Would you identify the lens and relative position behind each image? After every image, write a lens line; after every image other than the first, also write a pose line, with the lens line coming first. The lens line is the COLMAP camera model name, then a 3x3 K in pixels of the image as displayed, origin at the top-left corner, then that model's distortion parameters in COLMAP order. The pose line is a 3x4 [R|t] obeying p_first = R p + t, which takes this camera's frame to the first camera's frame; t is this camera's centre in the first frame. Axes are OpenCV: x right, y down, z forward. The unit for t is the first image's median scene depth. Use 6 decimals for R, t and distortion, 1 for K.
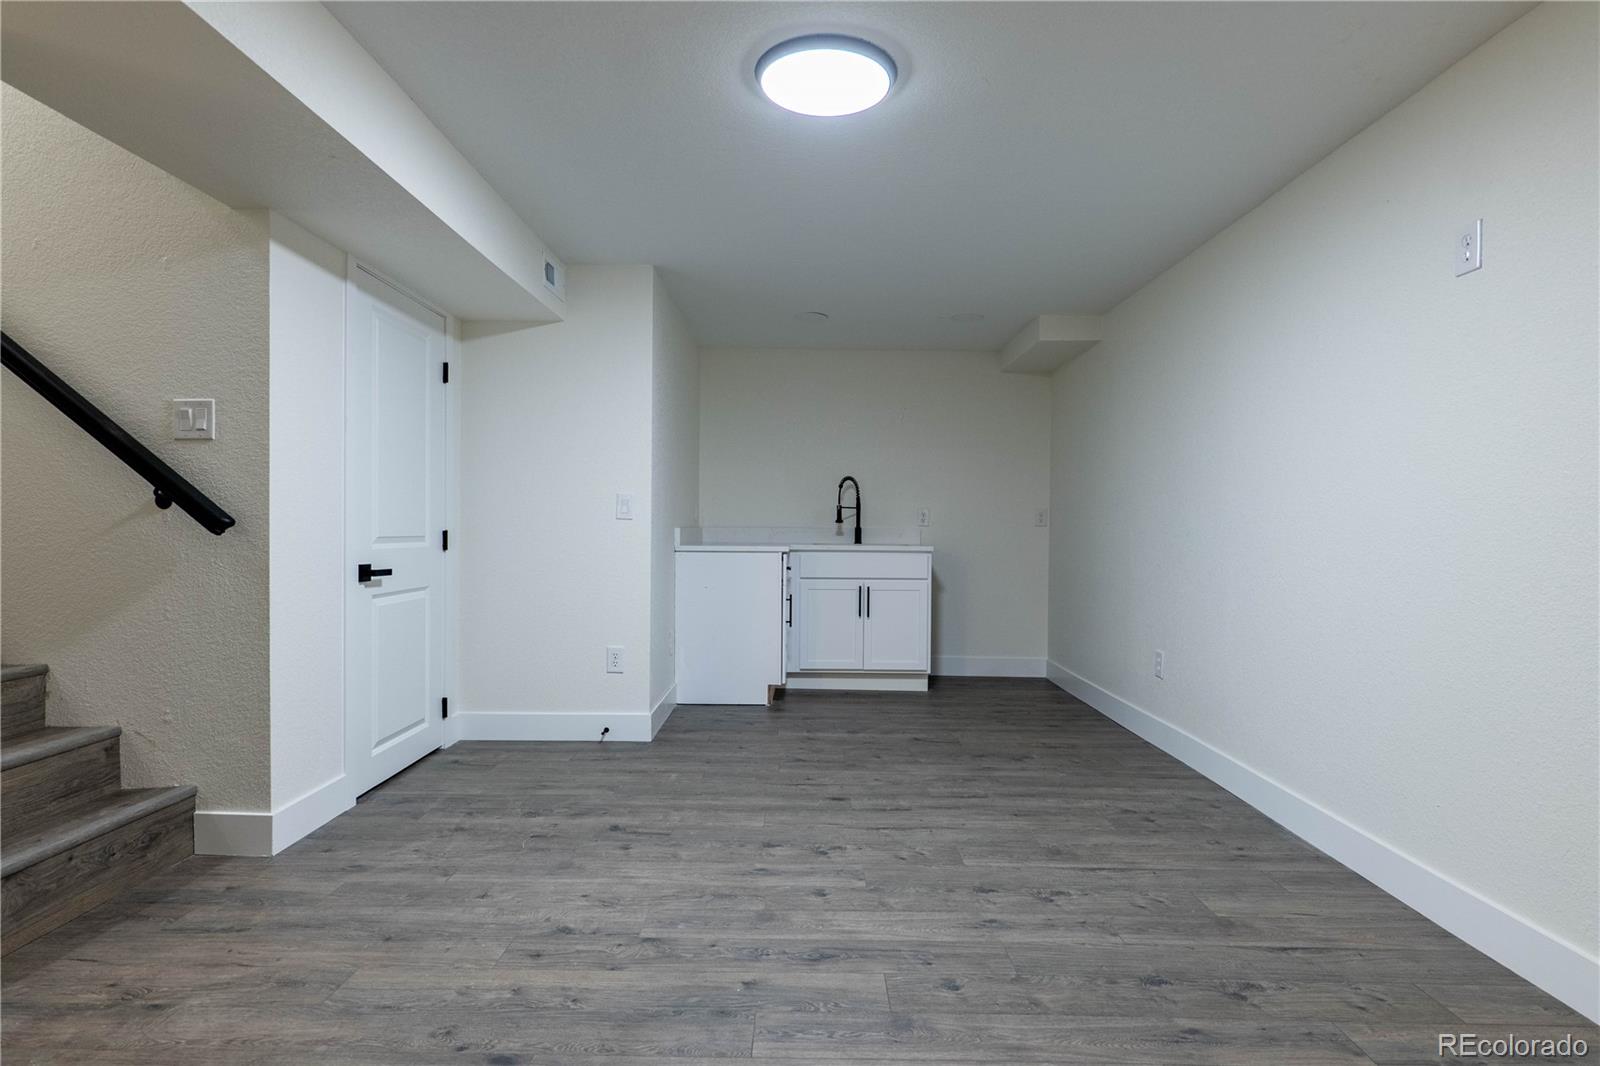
lens RADIAL K [[838.4, 0, 799.6], [0, 838.4, 538.0], [0, 0, 1]] dist [0.004466, 0.001520]
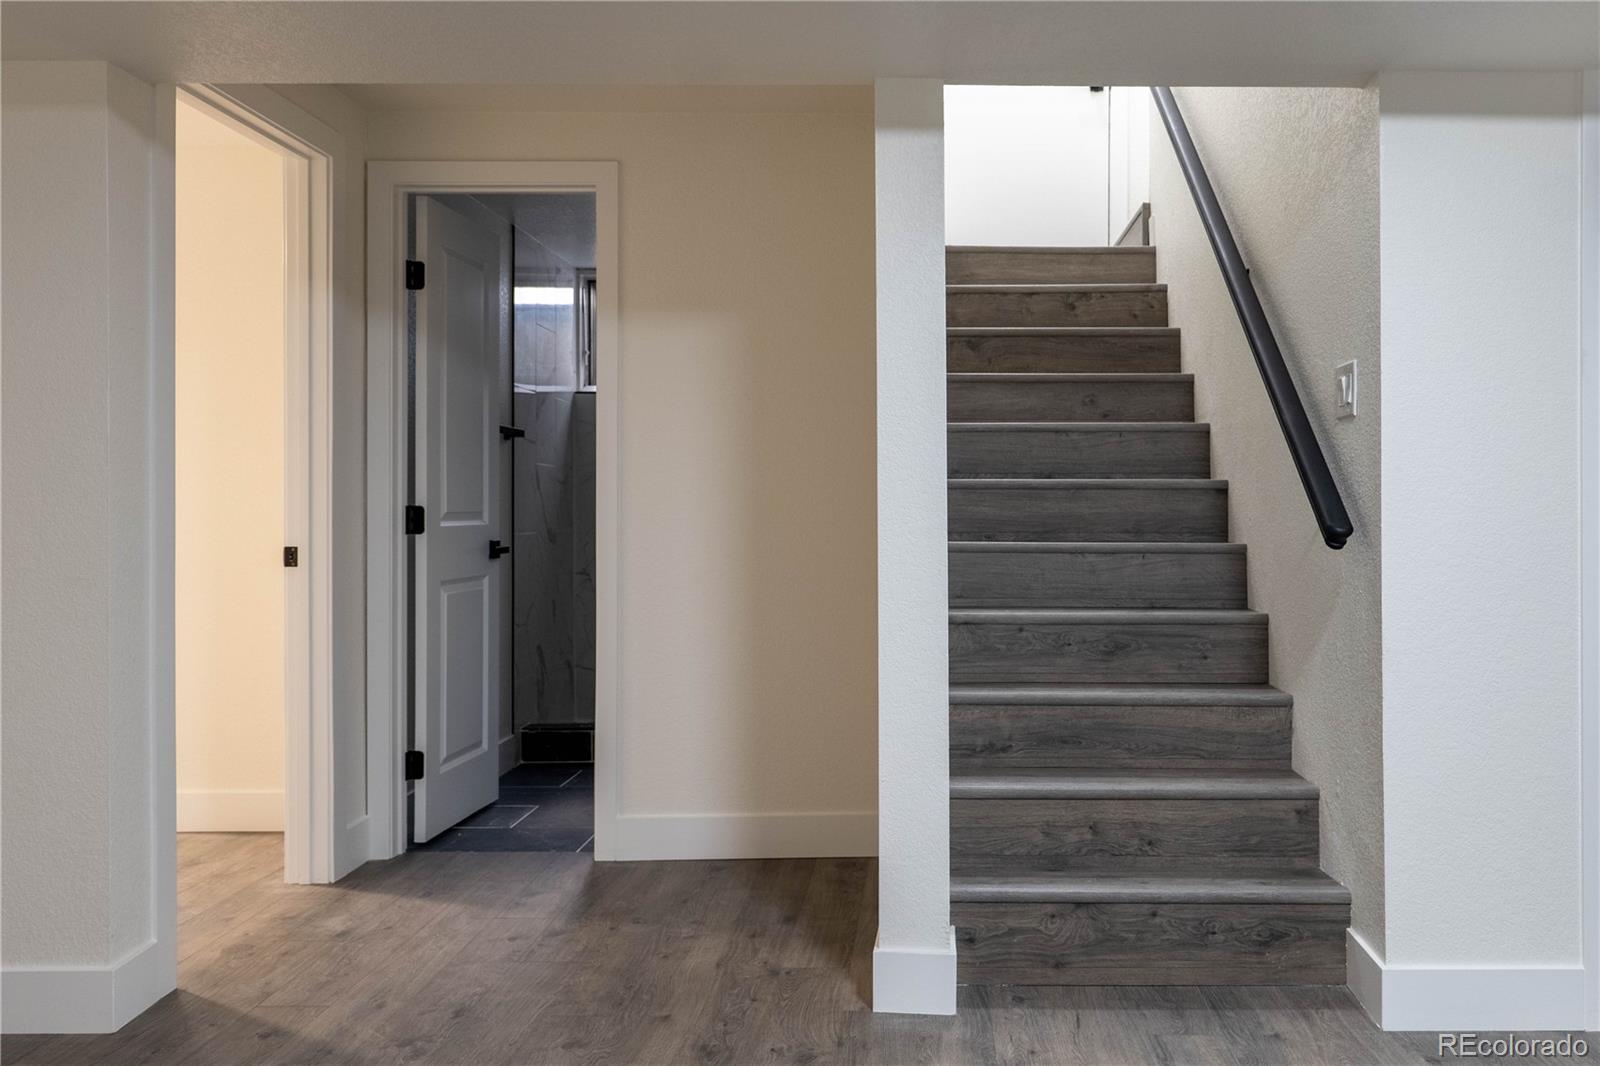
lens RADIAL K [[1206.6, 0, 799.3], [0, 1206.6, 517.6], [0, 0, 1]] dist [0.000837, -0.004440]
pose [[0.035808, 0.005772, -0.999342, 0.328717], [-0.021651, 0.999753, 0.004999, -0.026409], [0.999124, 0.021458, 0.035924, 0.511733]]
